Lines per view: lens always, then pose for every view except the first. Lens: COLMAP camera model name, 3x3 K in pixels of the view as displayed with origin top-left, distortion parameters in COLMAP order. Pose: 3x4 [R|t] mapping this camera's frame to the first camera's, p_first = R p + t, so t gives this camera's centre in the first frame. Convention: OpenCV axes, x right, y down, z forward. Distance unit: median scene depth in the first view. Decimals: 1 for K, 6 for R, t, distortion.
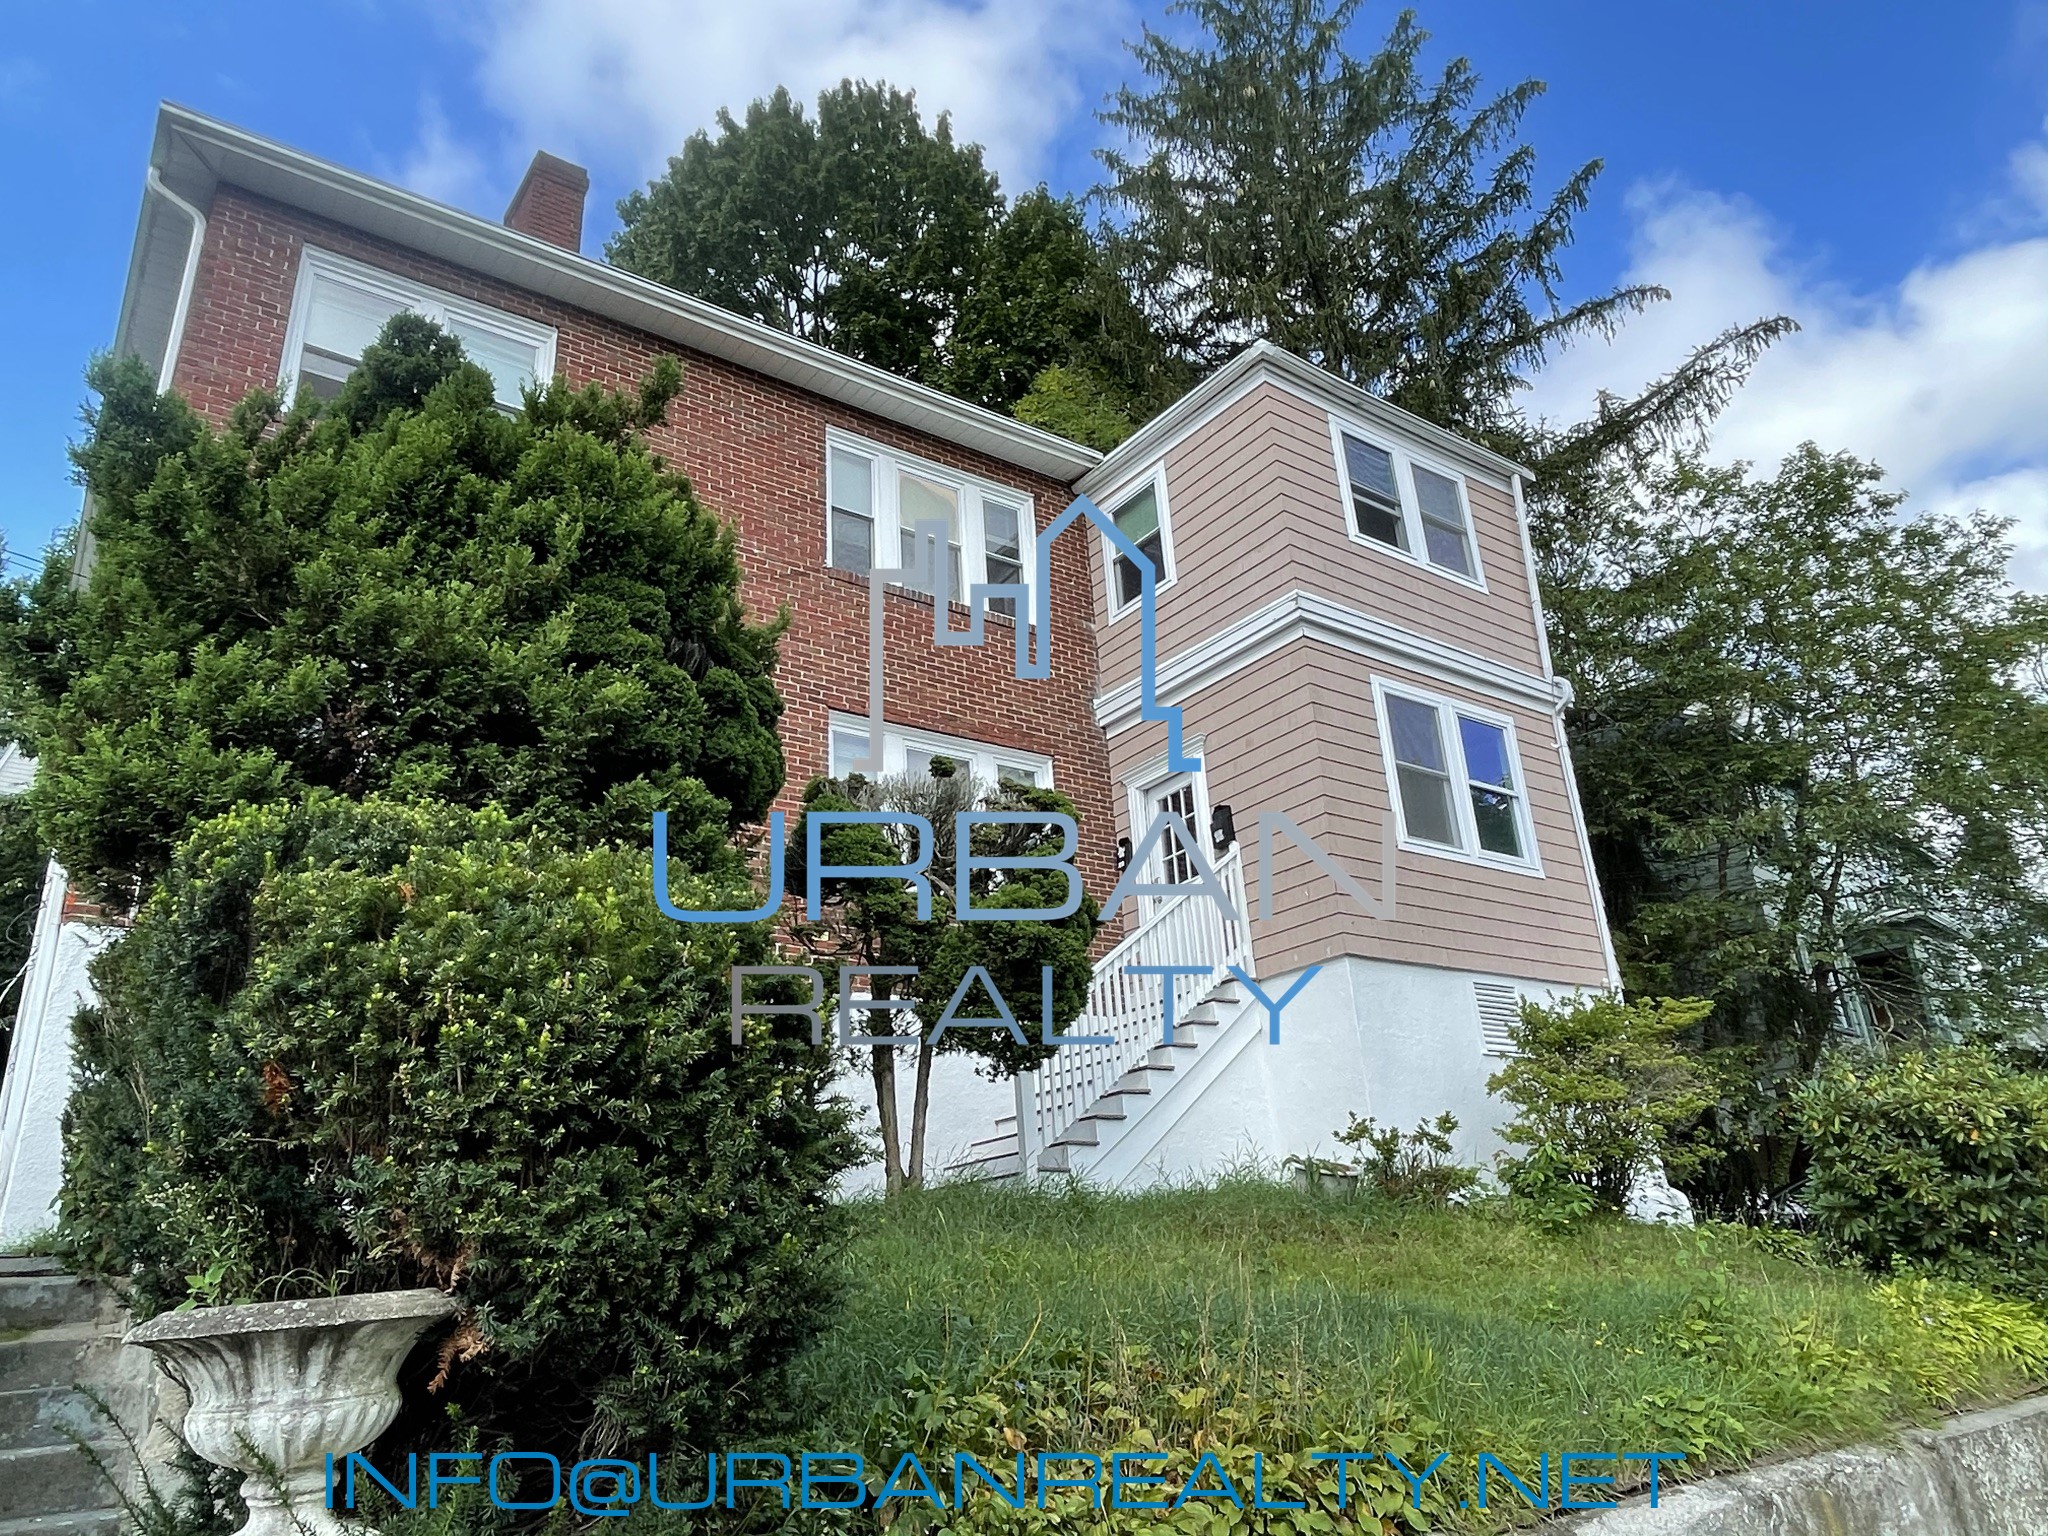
lens RADIAL K [[1343.8, 0, 1025.1], [0, 1343.8, 761.9], [0, 0, 1]] dist [-0.009974, -0.004461]
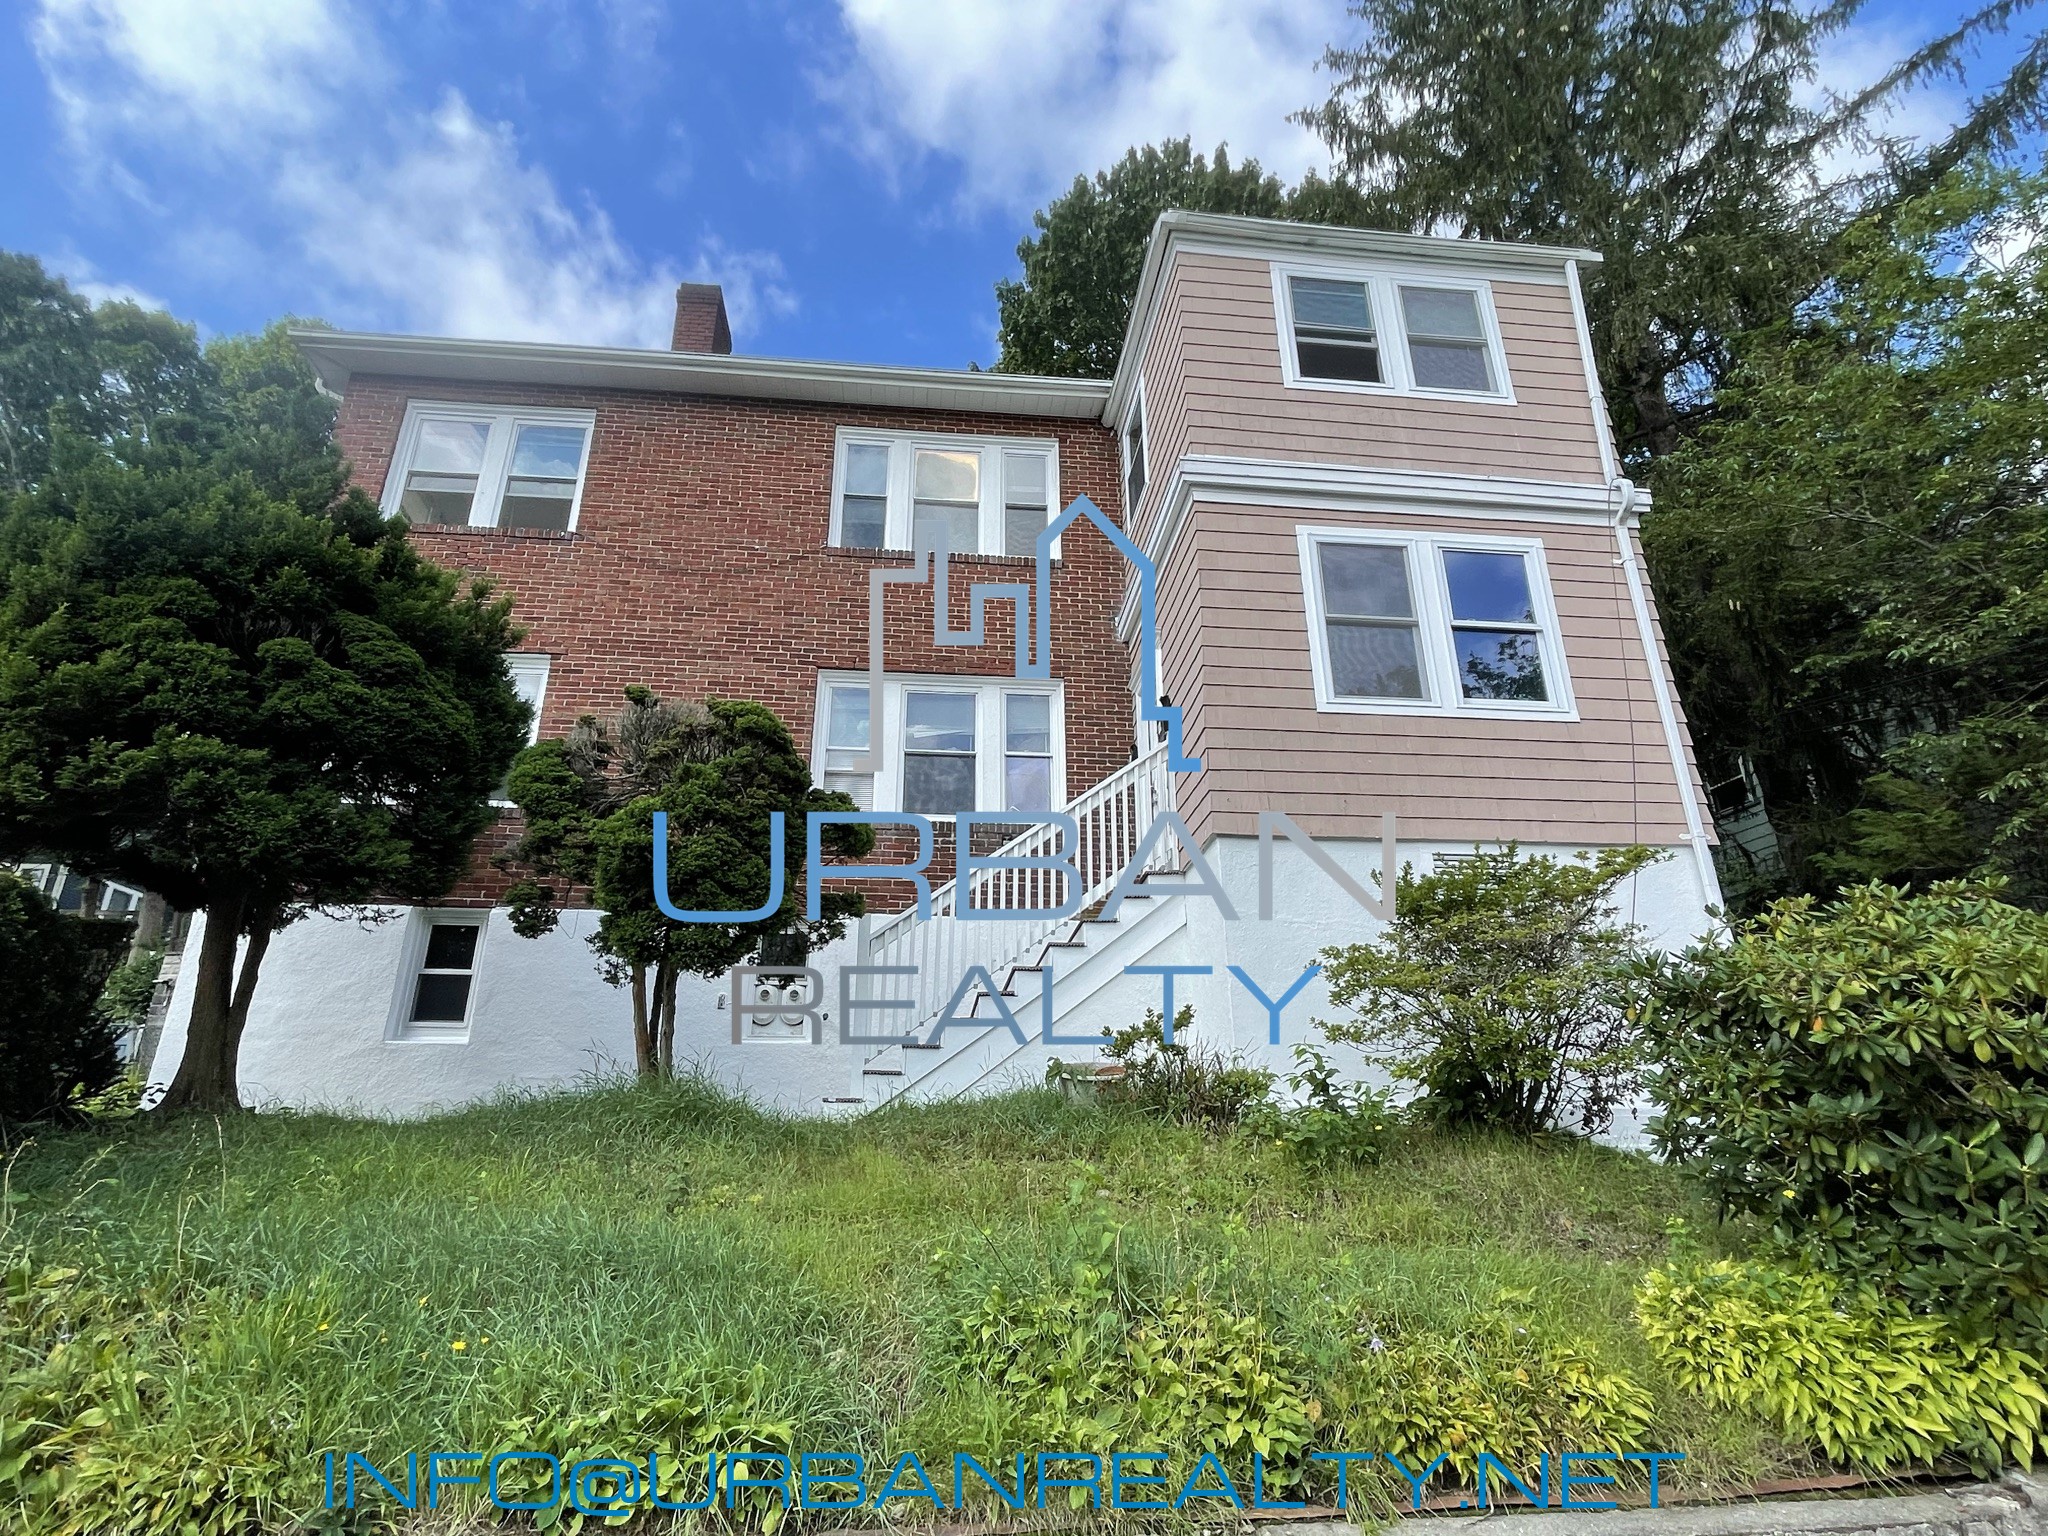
lens RADIAL K [[1058.6, 0, 1029.4], [0, 1058.6, 775.5], [0, 0, 1]] dist [-0.009864, 0.002973]
pose [[0.872616, -0.128687, -0.471148, 0.388467], [0.142249, 0.989807, -0.006892, 0.075195], [0.467232, -0.061006, 0.882027, 0.262866]]
